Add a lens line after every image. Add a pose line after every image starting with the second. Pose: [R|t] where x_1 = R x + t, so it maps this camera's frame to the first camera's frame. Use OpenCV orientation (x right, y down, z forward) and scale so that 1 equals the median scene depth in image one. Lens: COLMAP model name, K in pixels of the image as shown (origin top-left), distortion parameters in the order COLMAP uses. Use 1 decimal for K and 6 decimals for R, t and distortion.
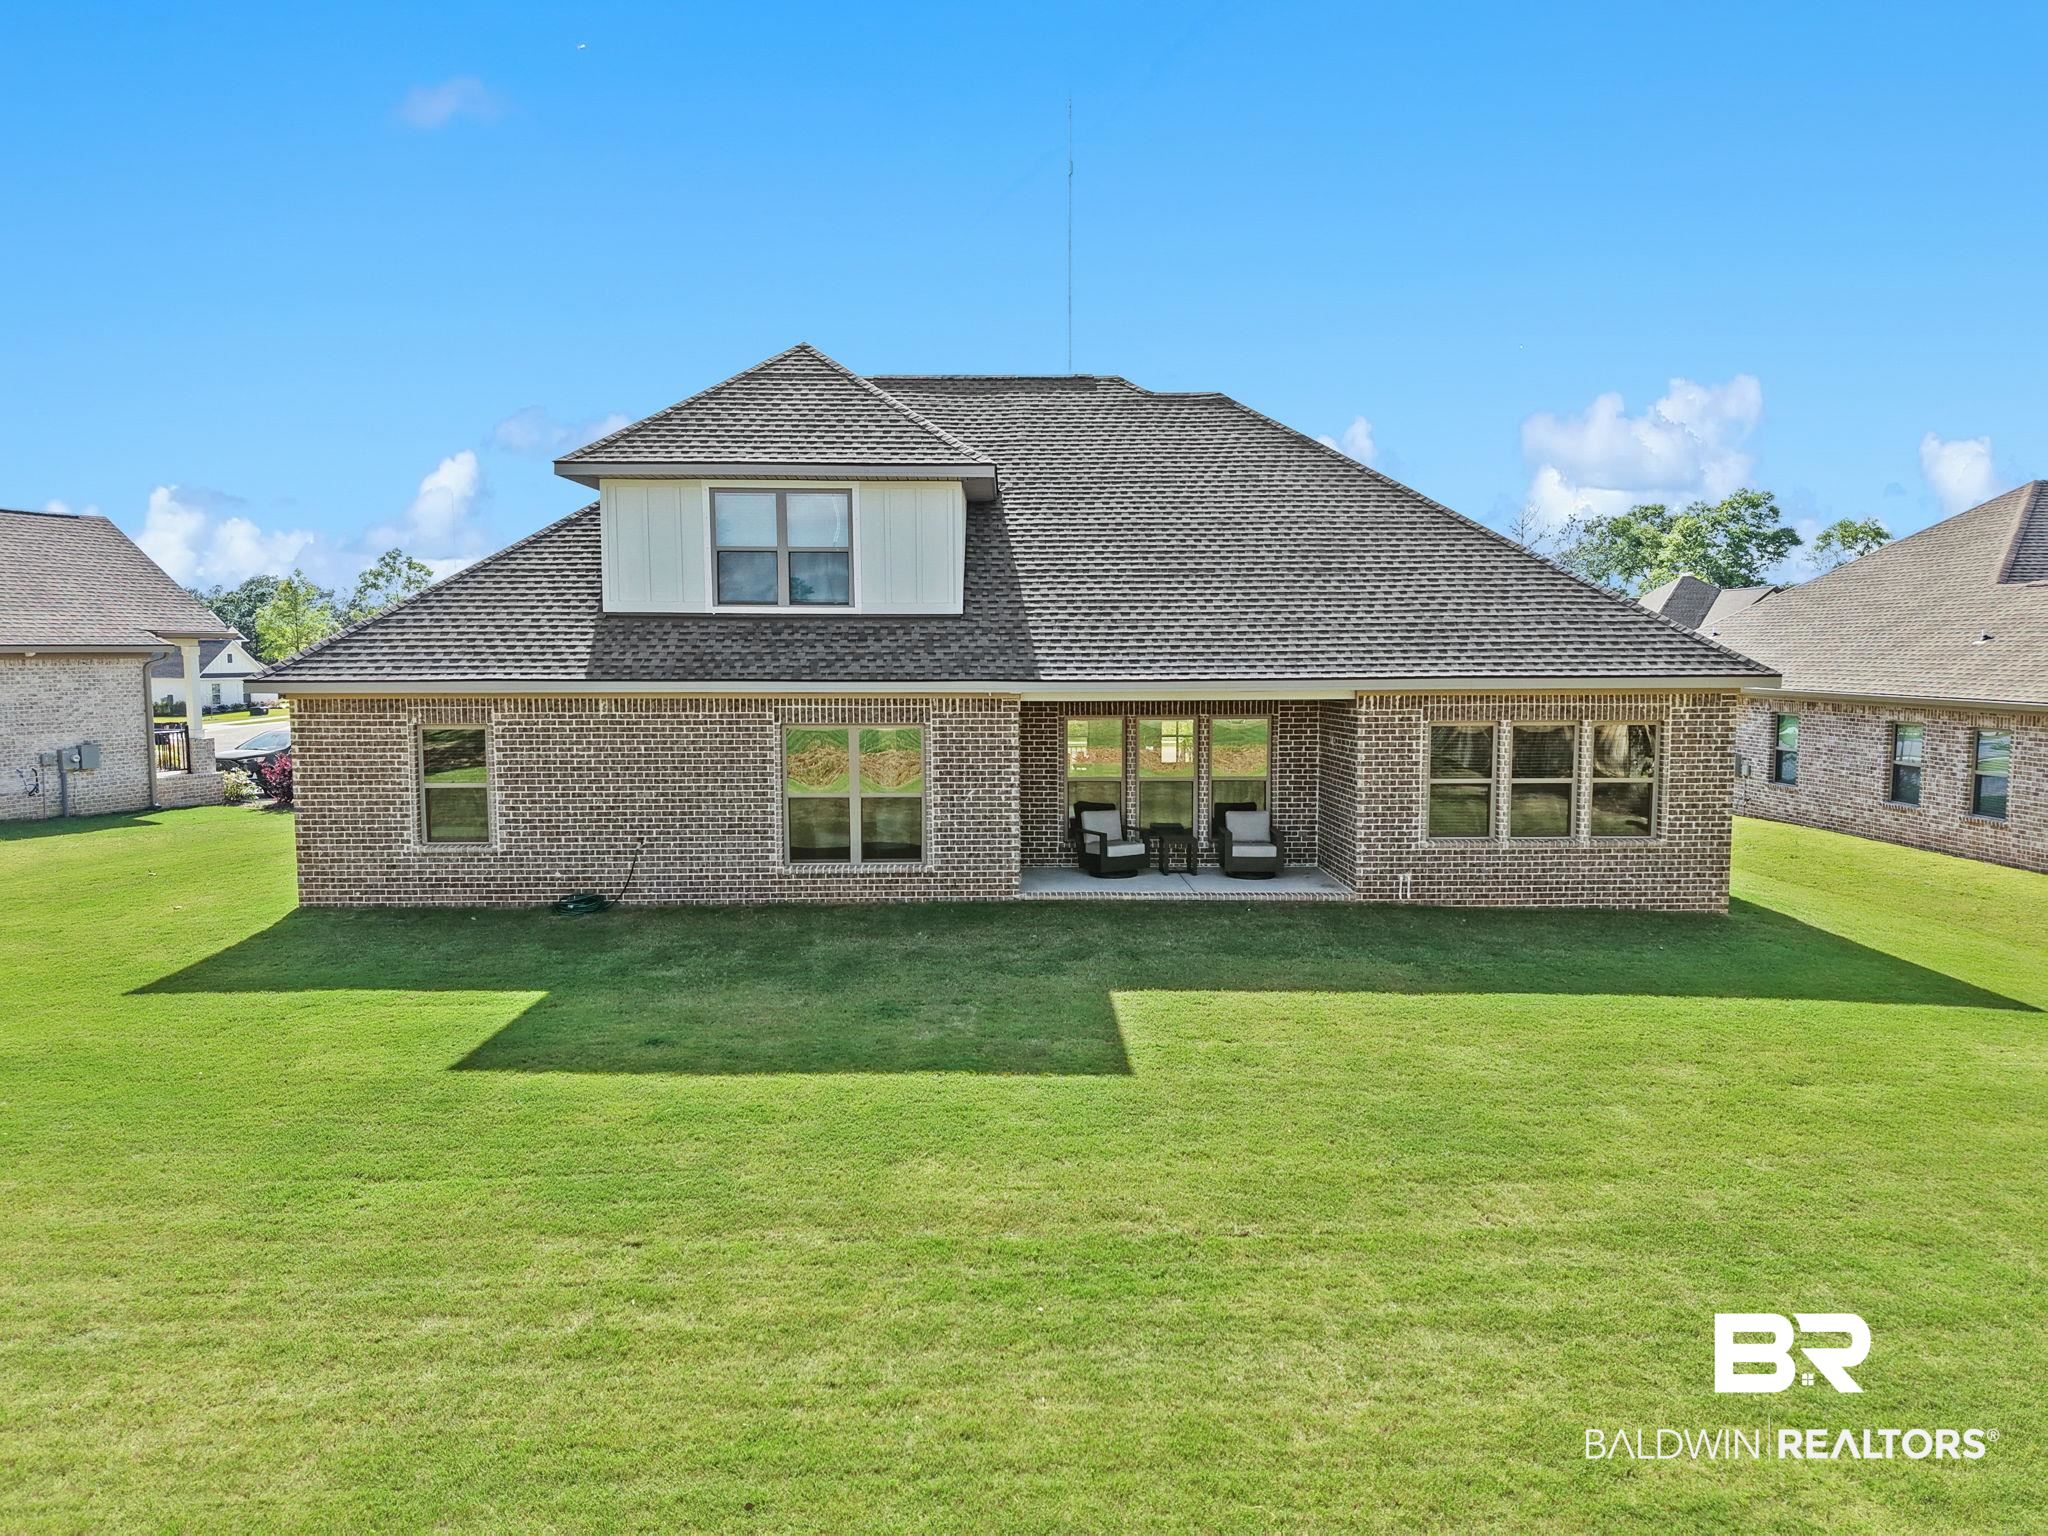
lens RADIAL K [[1376.7, 0, 1024.0], [0, 1376.7, 768.0], [0, 0, 1]] dist [0.023511, -0.019122]
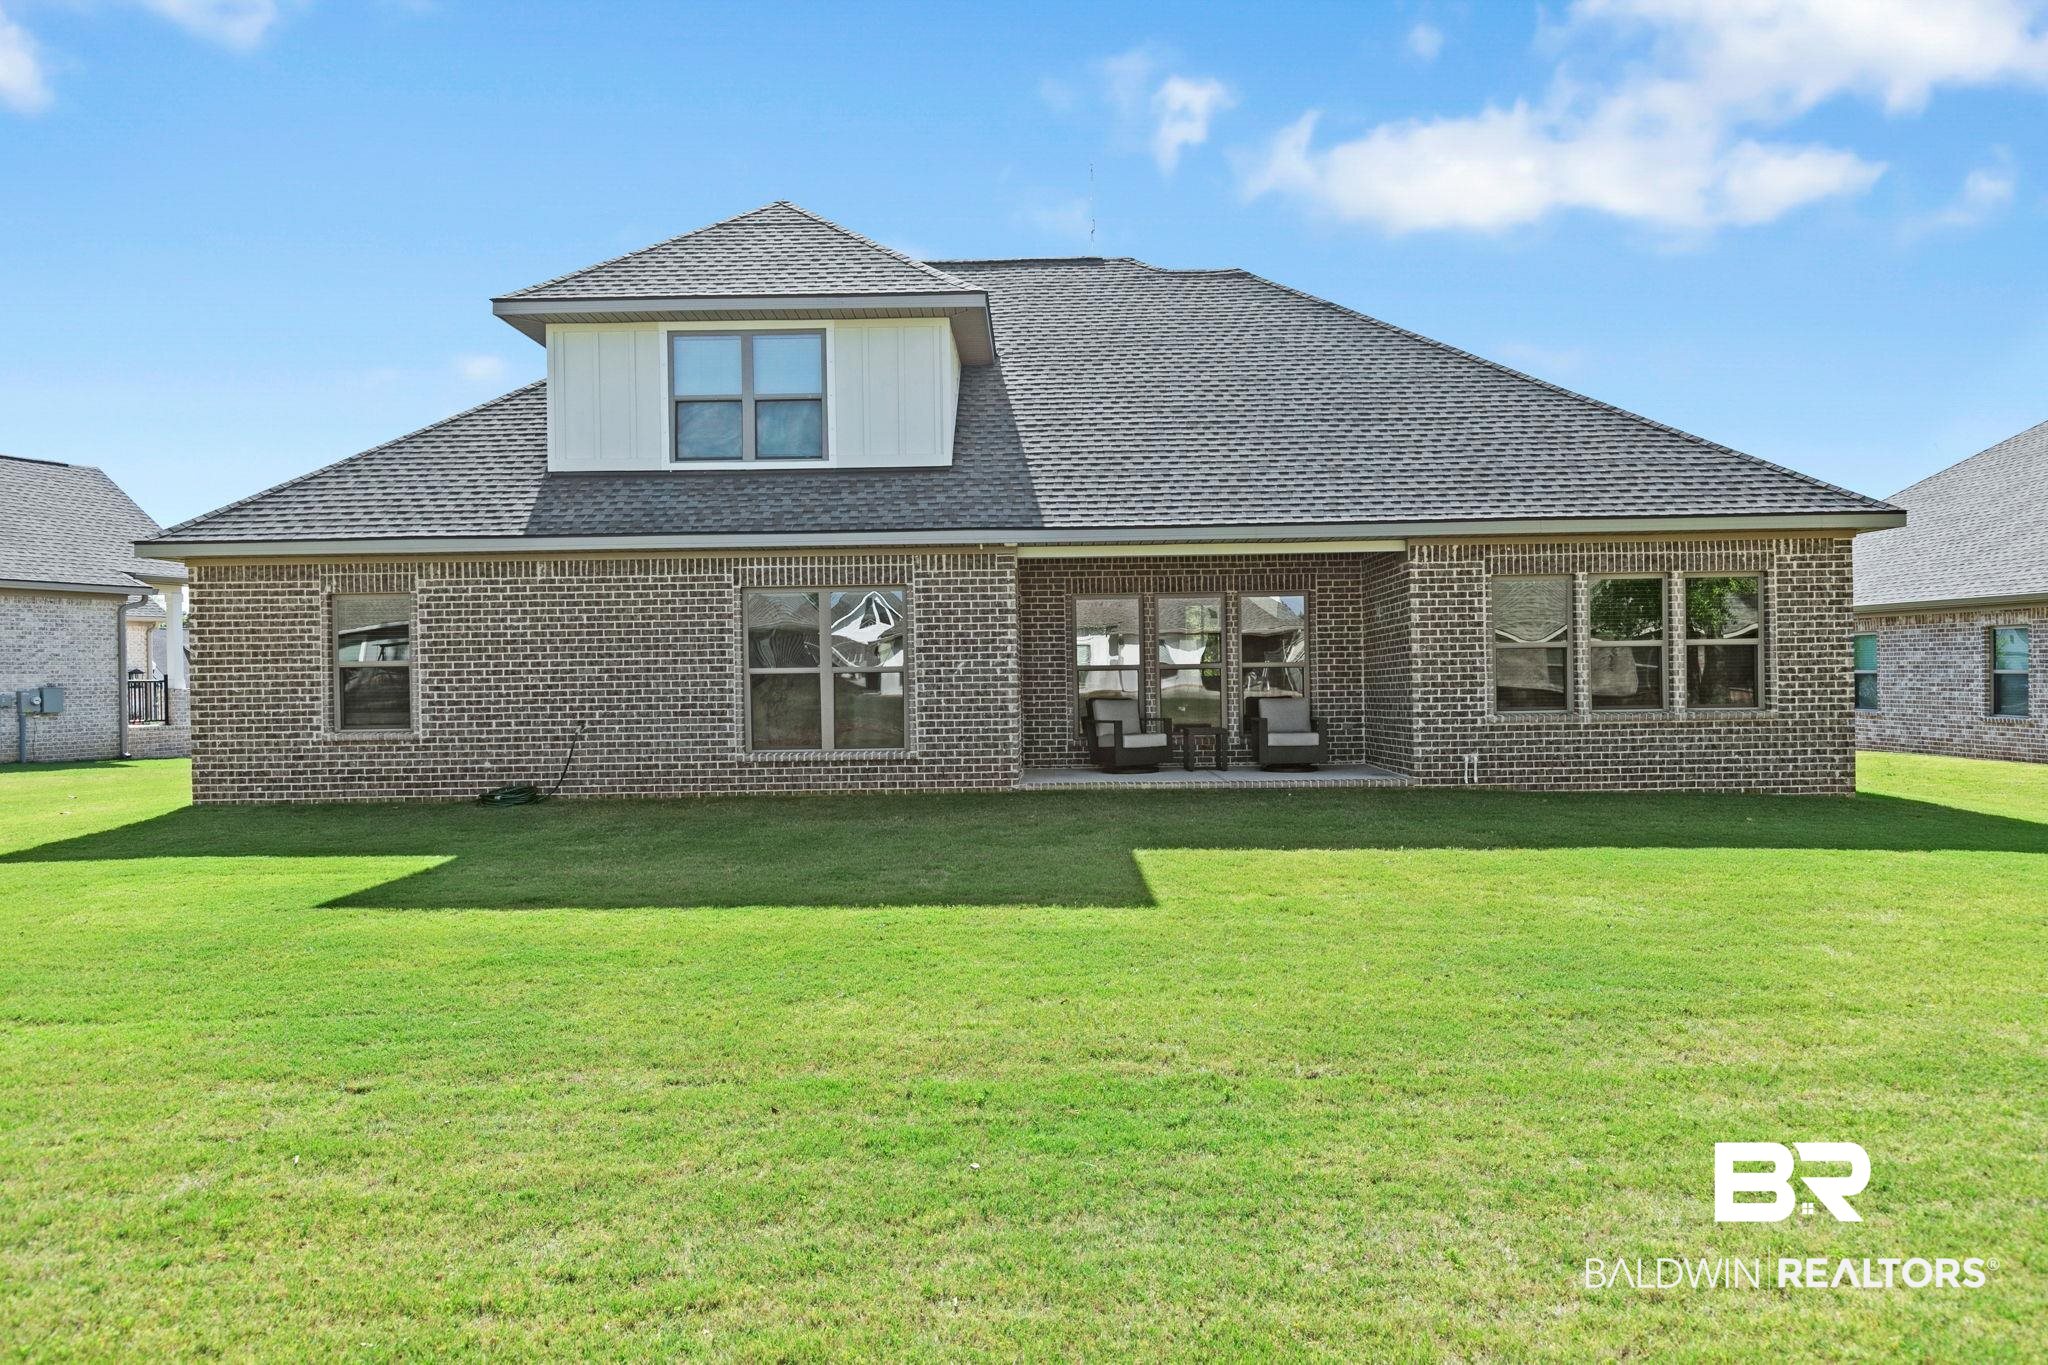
lens RADIAL K [[1323.4, 0, 1024.0], [0, 1323.4, 682.5], [0, 0, 1]] dist [0.006065, 0.004704]
pose [[0.999636, -0.012864, -0.023719, 0.020189], [0.010946, 0.996791, -0.079298, 0.095657], [0.024663, 0.079009, 0.996569, 0.174290]]
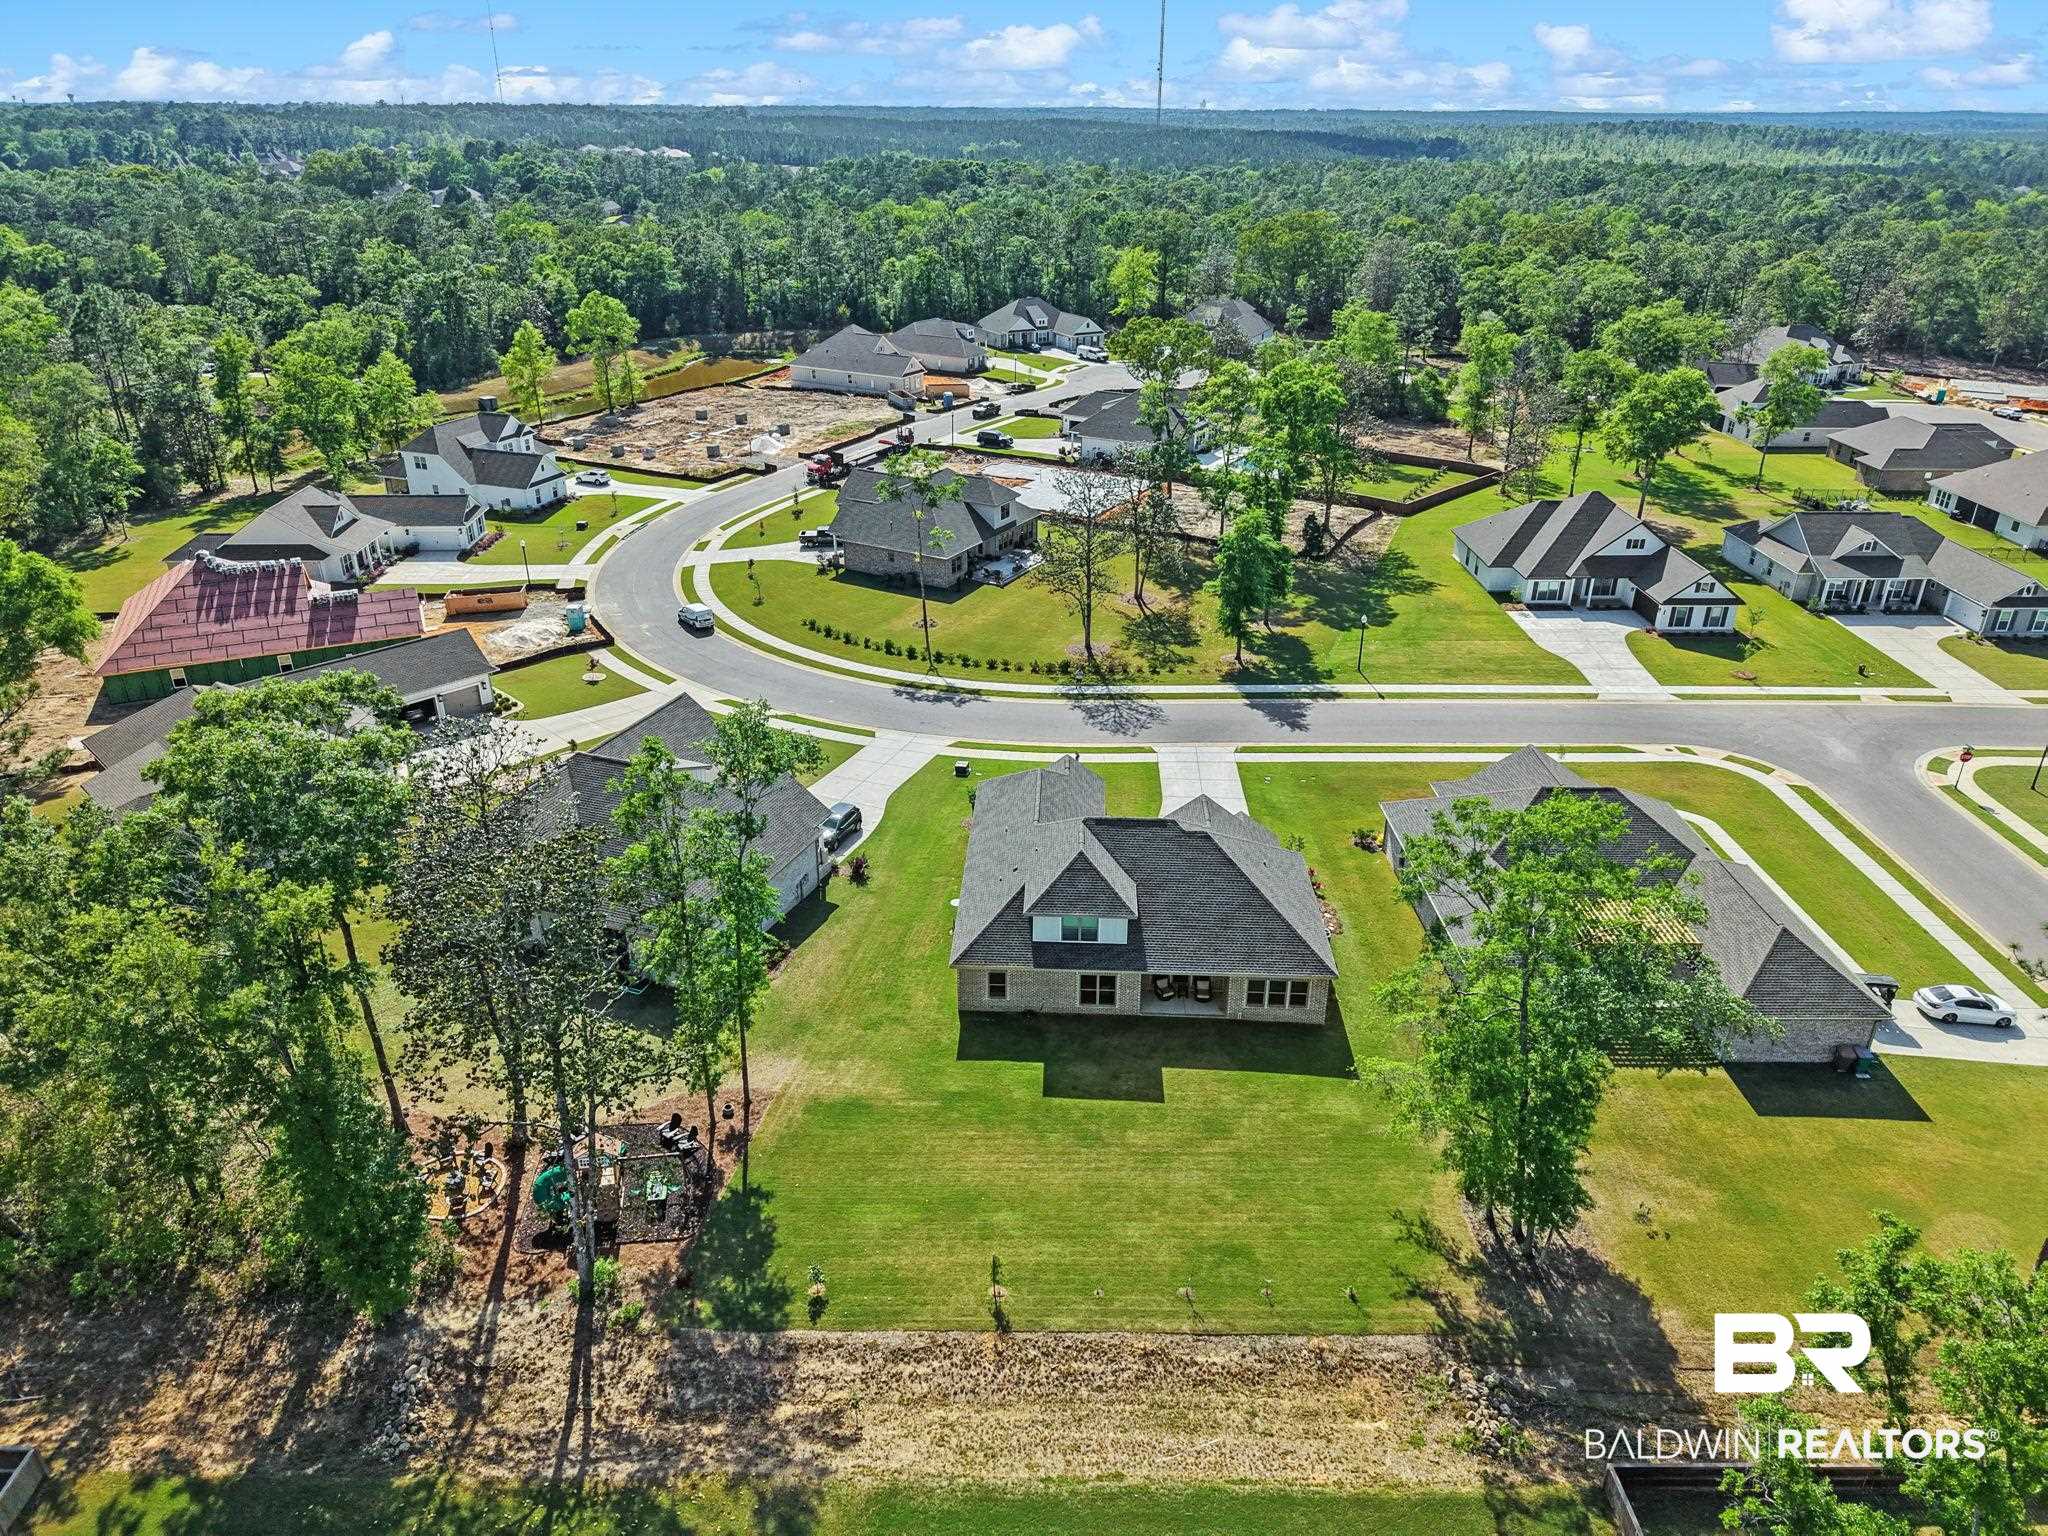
lens RADIAL K [[1376.7, 0, 1024.0], [0, 1376.7, 768.0], [0, 0, 1]] dist [0.023511, -0.019122]
pose [[0.998706, 0.029506, -0.041428, -0.191899], [-0.012503, 0.931960, 0.362345, -1.981848], [0.049300, -0.361358, 0.931123, -2.417294]]
